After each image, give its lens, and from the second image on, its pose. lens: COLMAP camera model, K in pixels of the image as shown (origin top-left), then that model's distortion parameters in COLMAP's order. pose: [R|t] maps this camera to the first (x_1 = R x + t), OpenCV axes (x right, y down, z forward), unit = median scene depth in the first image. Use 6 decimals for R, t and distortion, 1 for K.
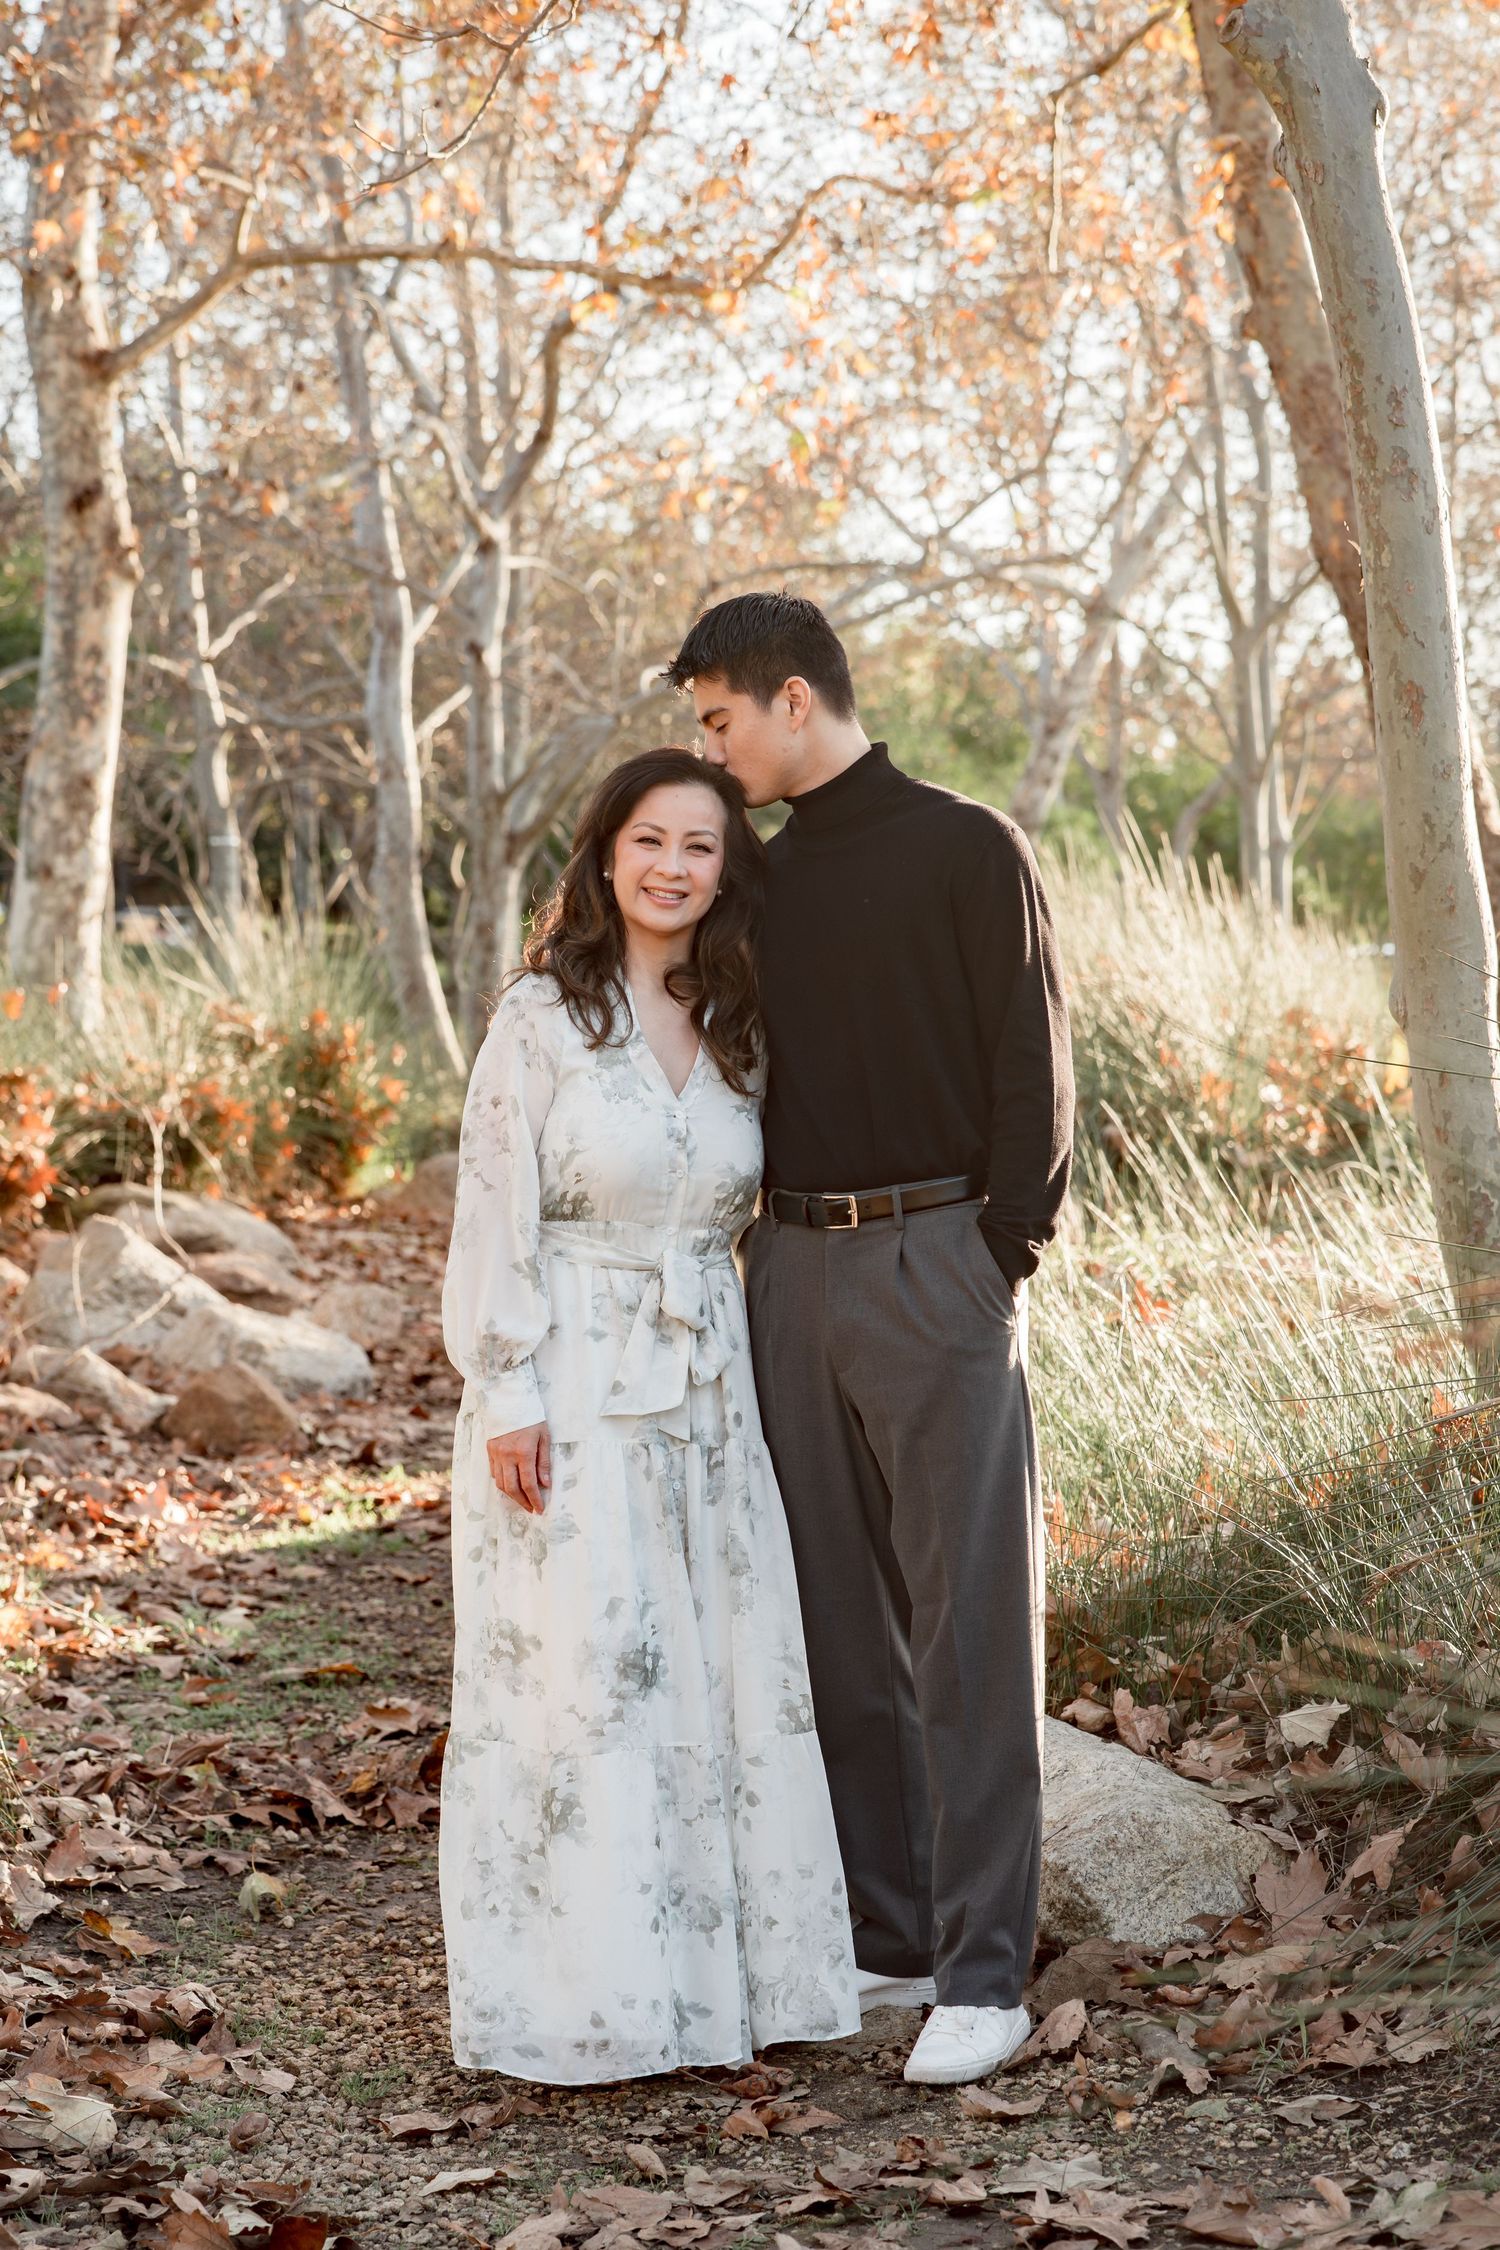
lens RADIAL K [[4357.6, 0, 753.6], [0, 4357.6, 1184.0], [0, 0, 1]] dist [0.000884, -0.320812]
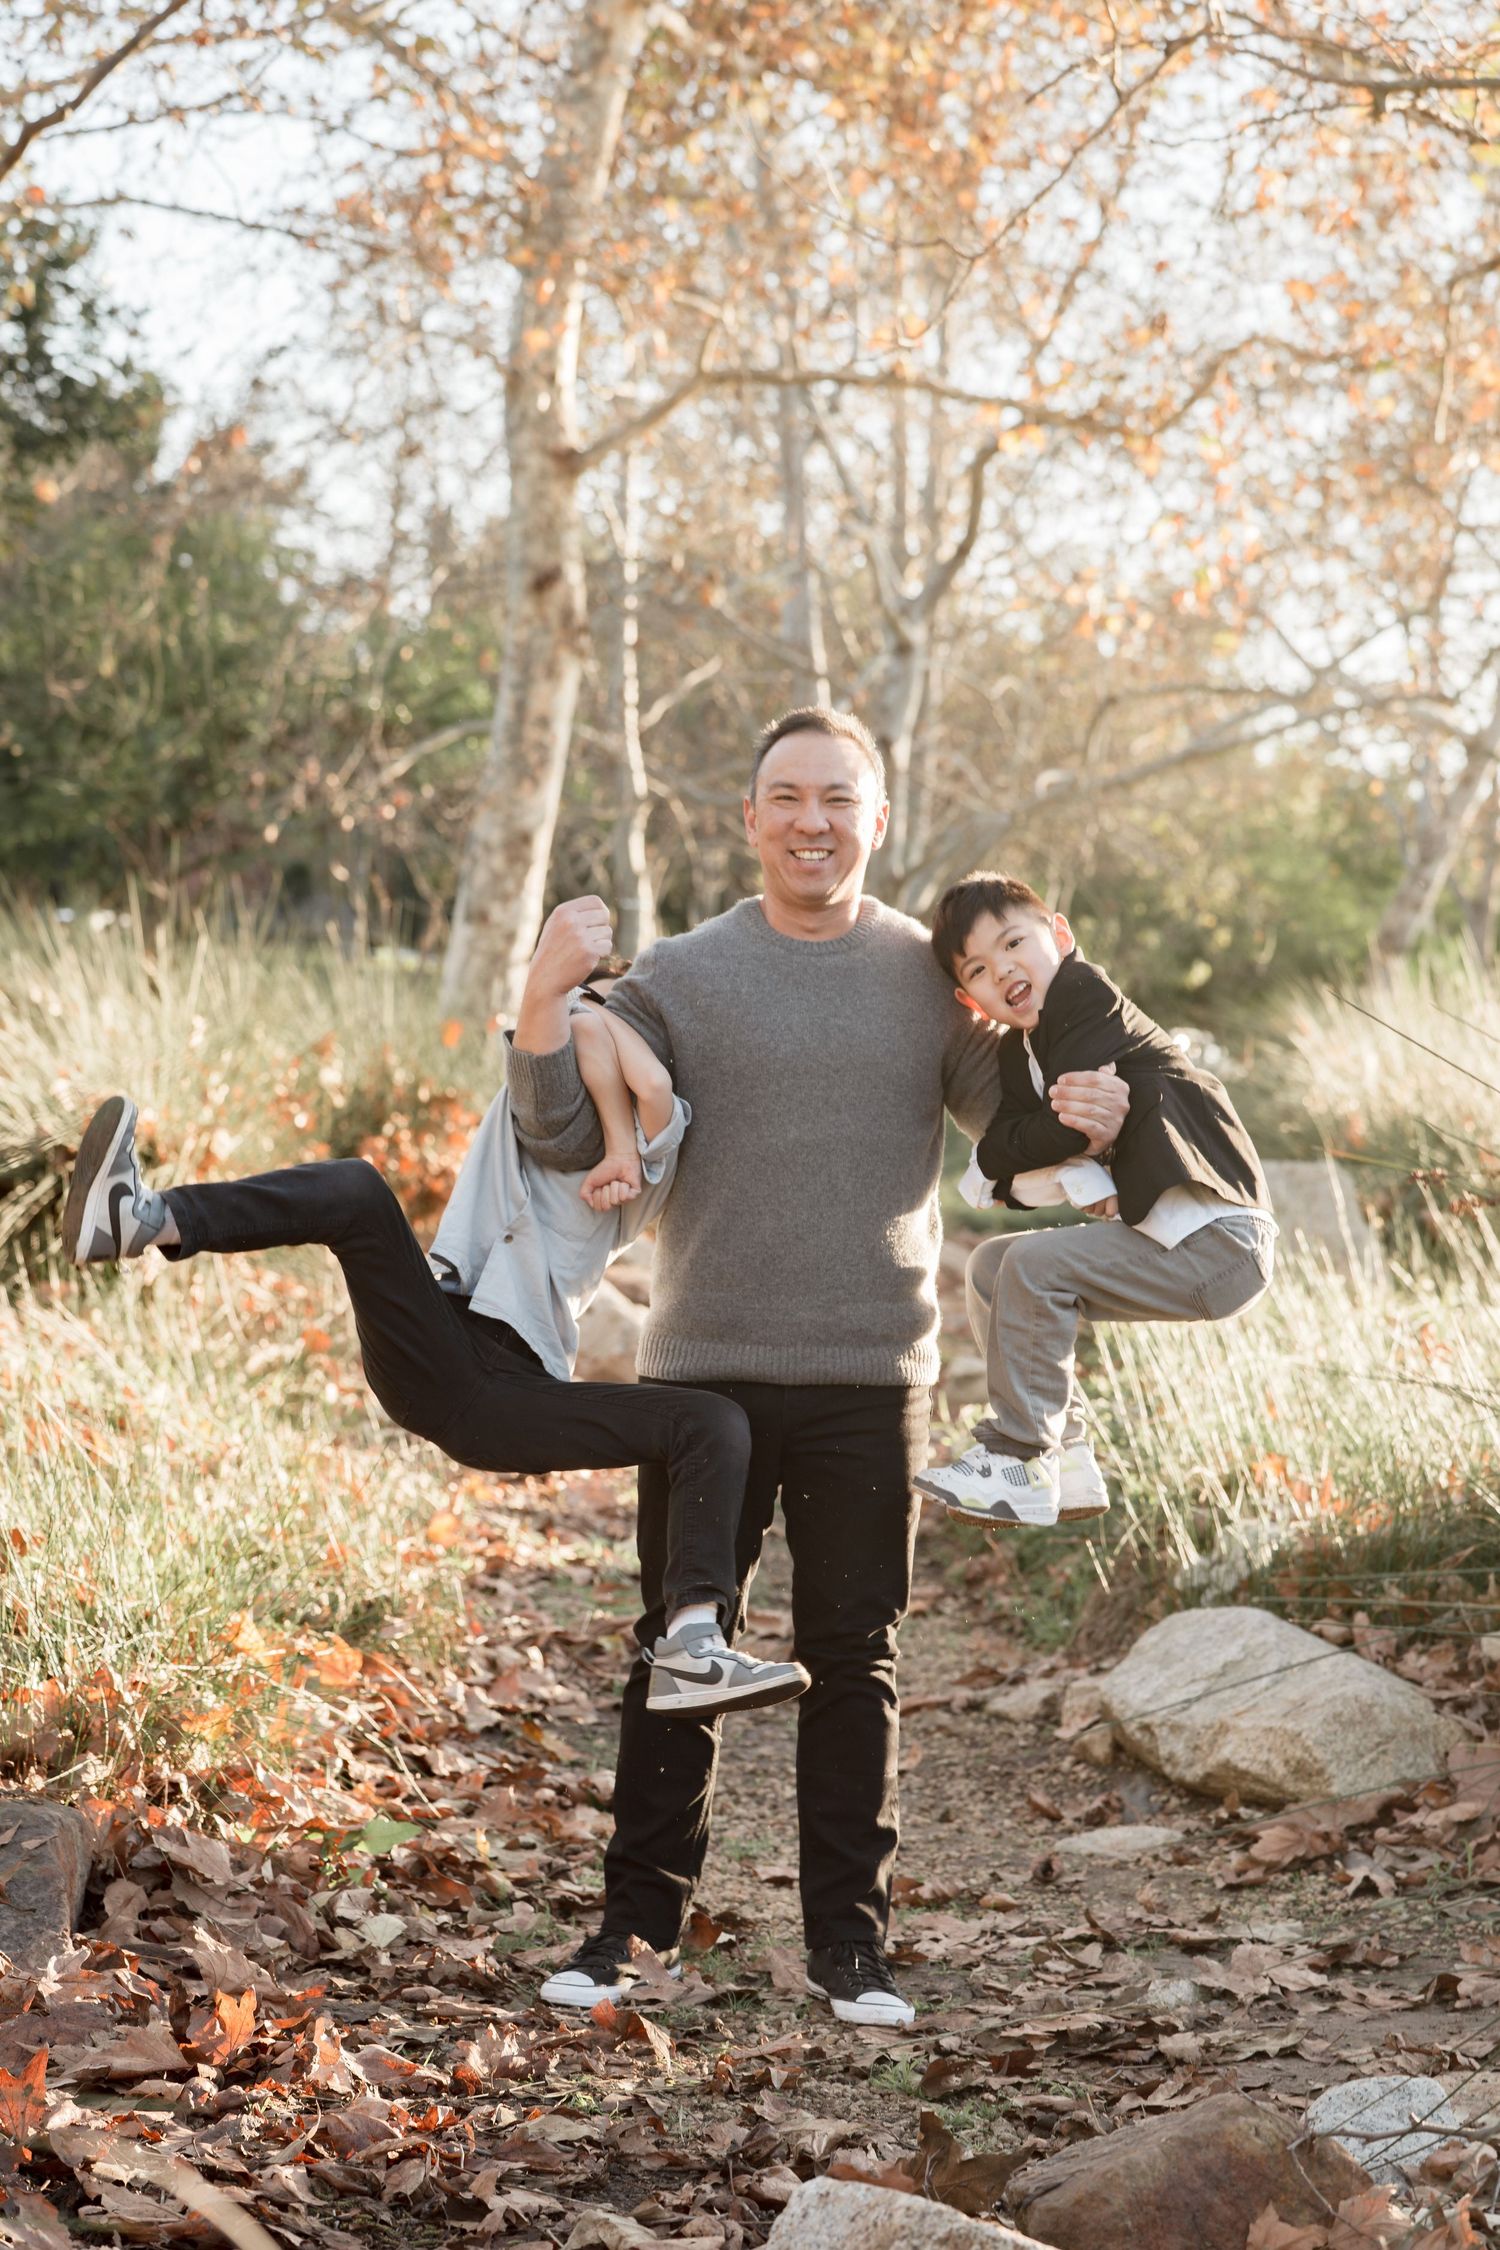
lens RADIAL K [[4380.1, 0, 889.5], [0, 4380.1, 1128.9], [0, 0, 1]] dist [-0.056275, -0.233209]
pose [[0.995620, 0.076905, -0.053165, 0.002316], [-0.078765, 0.996319, -0.033820, 0.012051], [0.050368, 0.037860, 0.998013, -0.103530]]
